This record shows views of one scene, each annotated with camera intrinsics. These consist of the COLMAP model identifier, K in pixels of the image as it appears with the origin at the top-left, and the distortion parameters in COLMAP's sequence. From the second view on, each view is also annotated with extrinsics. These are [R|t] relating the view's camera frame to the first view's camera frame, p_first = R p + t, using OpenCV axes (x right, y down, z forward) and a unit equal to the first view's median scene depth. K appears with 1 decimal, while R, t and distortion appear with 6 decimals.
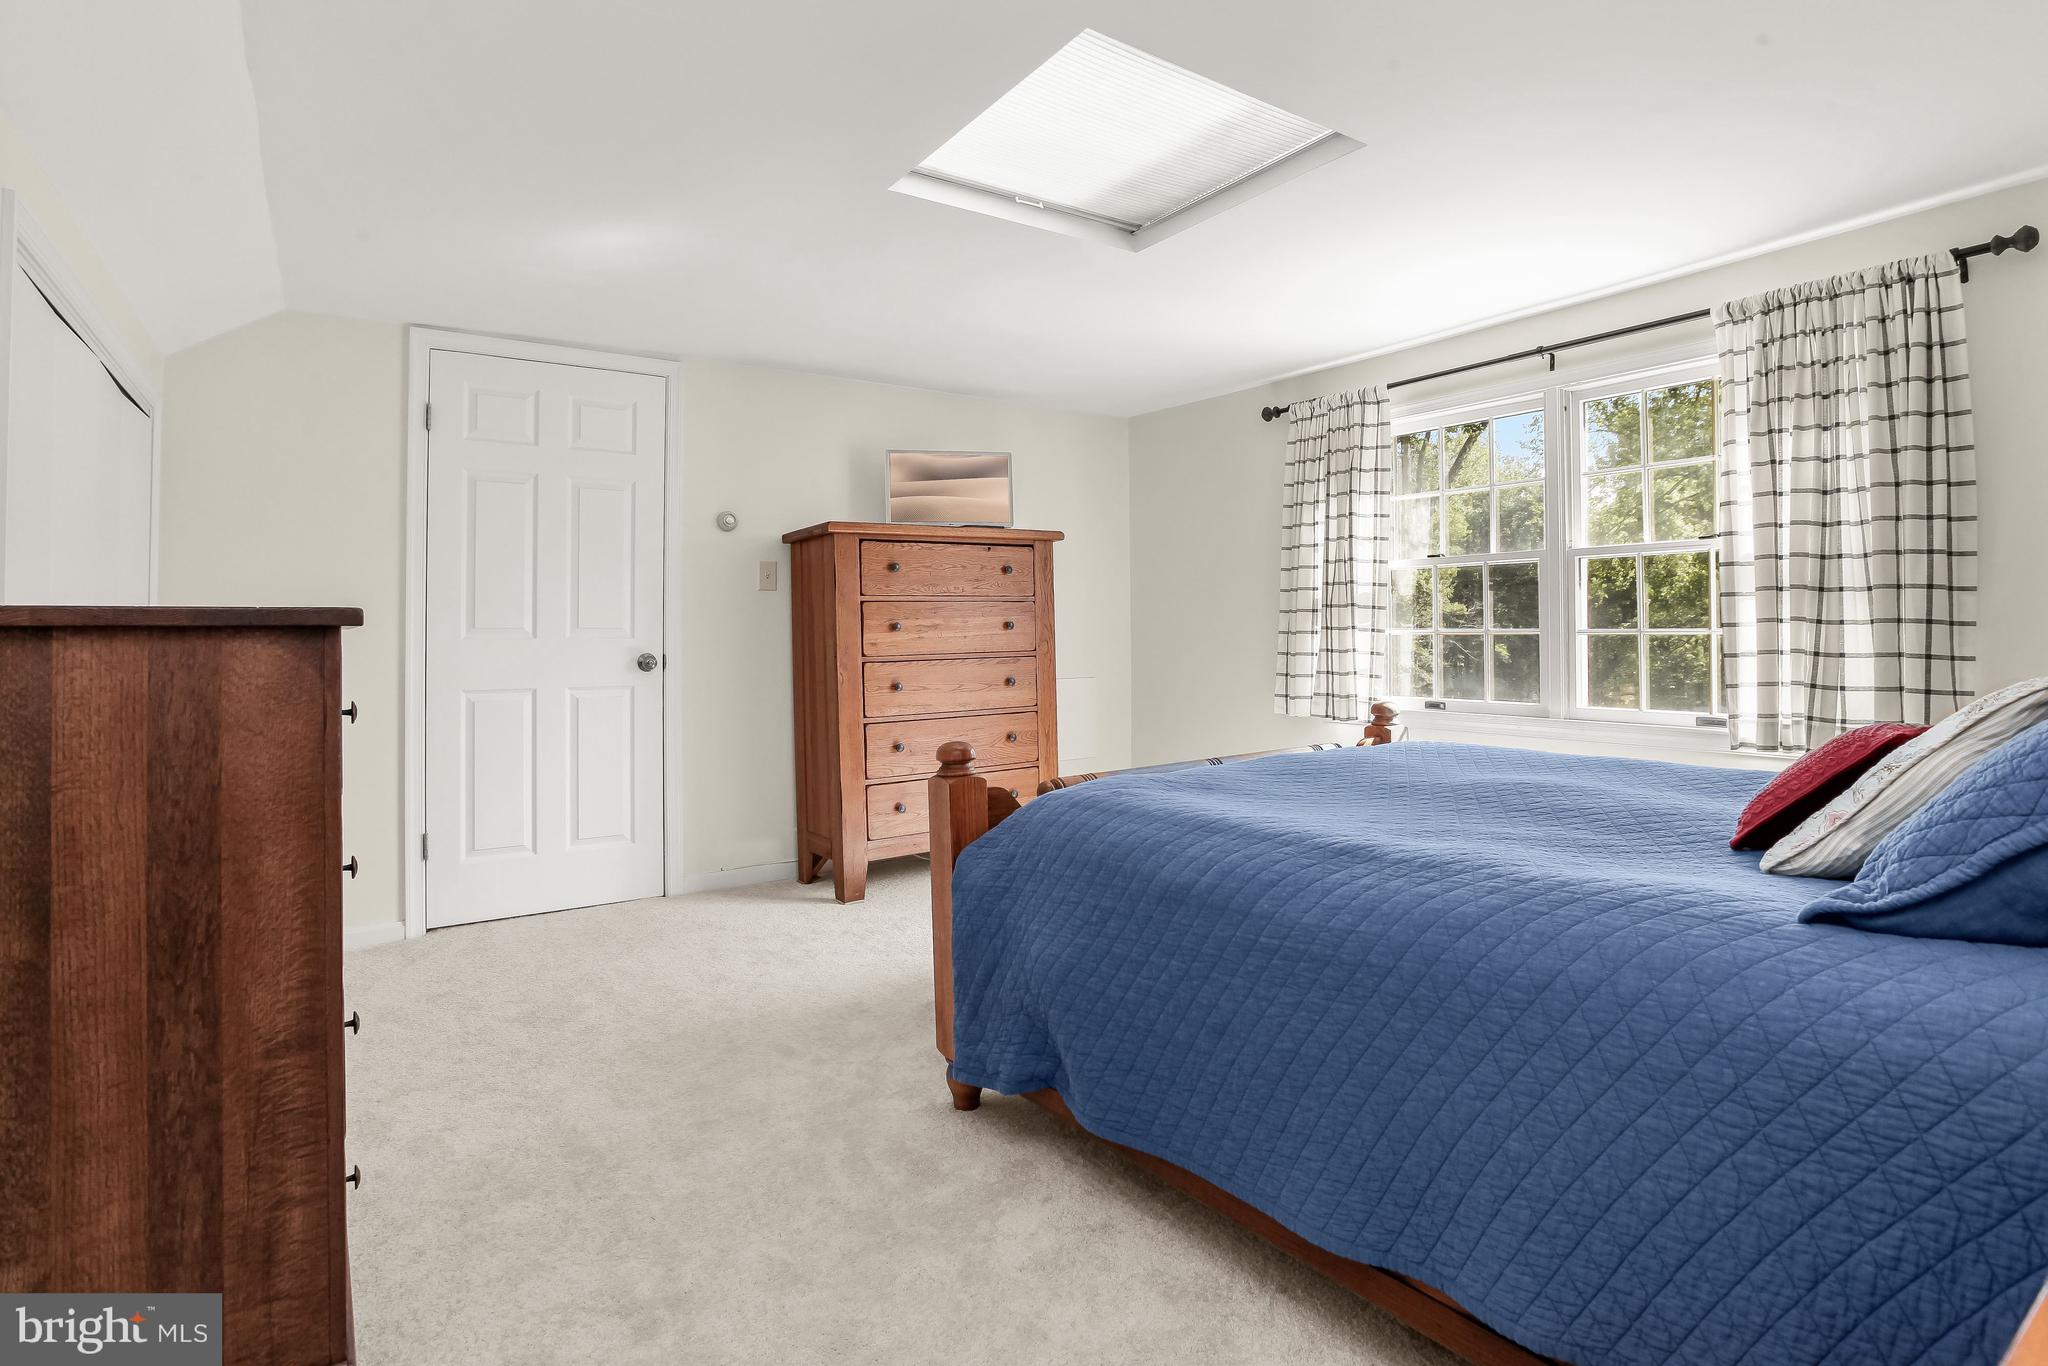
lens RADIAL K [[993.9, 0, 1018.6], [0, 993.9, 655.6], [0, 0, 1]] dist [-0.033923, 0.001253]
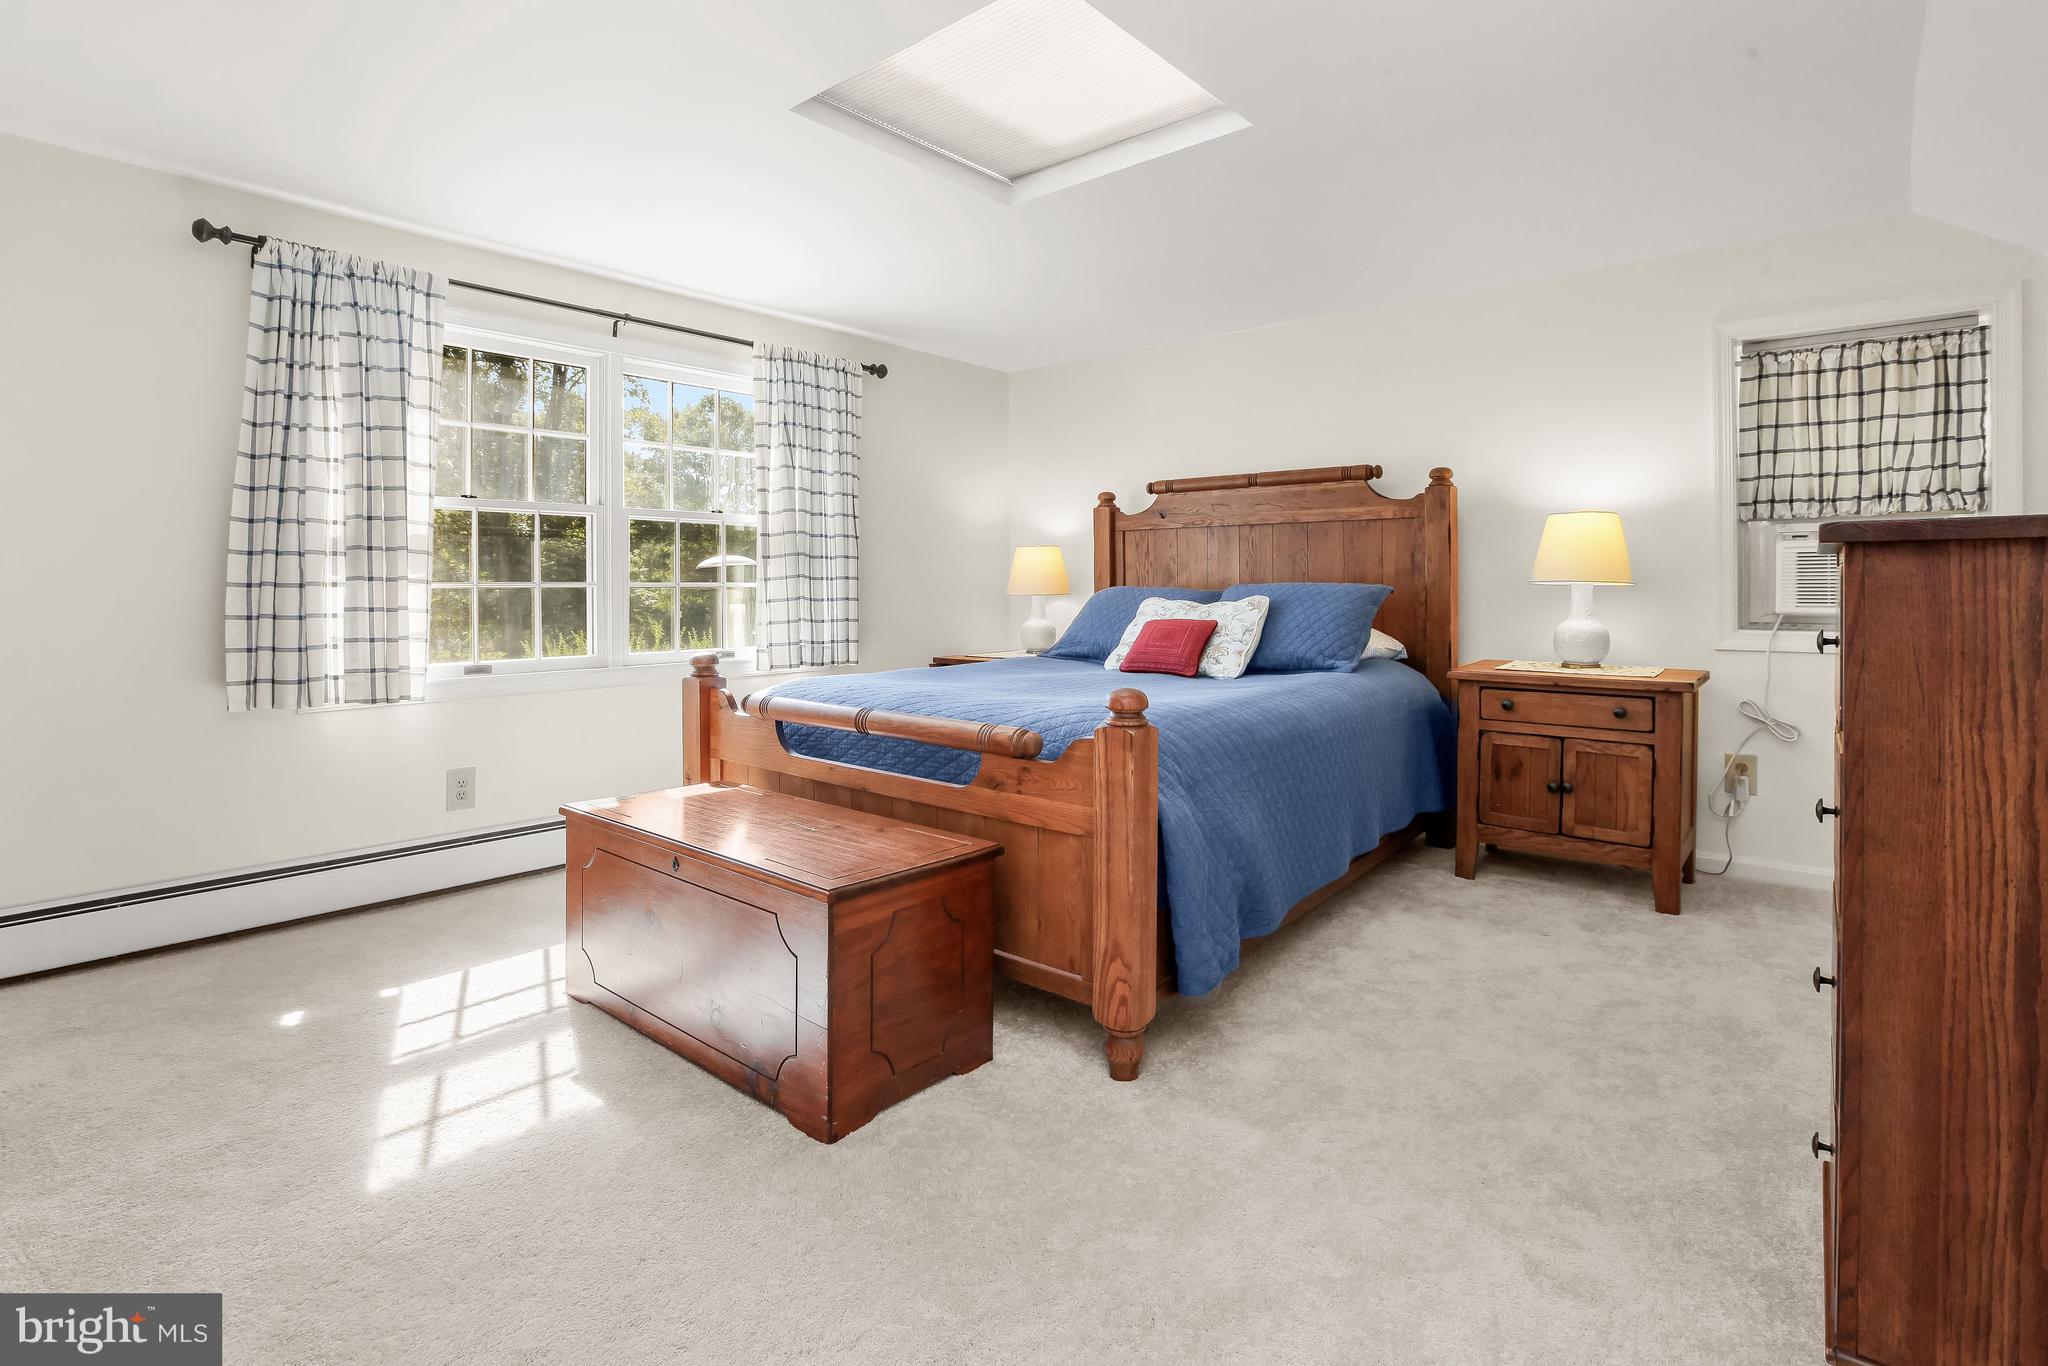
lens RADIAL K [[993.9, 0, 1018.6], [0, 993.9, 655.6], [0, 0, 1]] dist [-0.033923, 0.001253]
pose [[-0.260909, -0.064336, 0.963217, -0.565328], [0.023738, 0.997048, 0.073025, -0.013970], [-0.965072, 0.041918, -0.258611, 0.802040]]
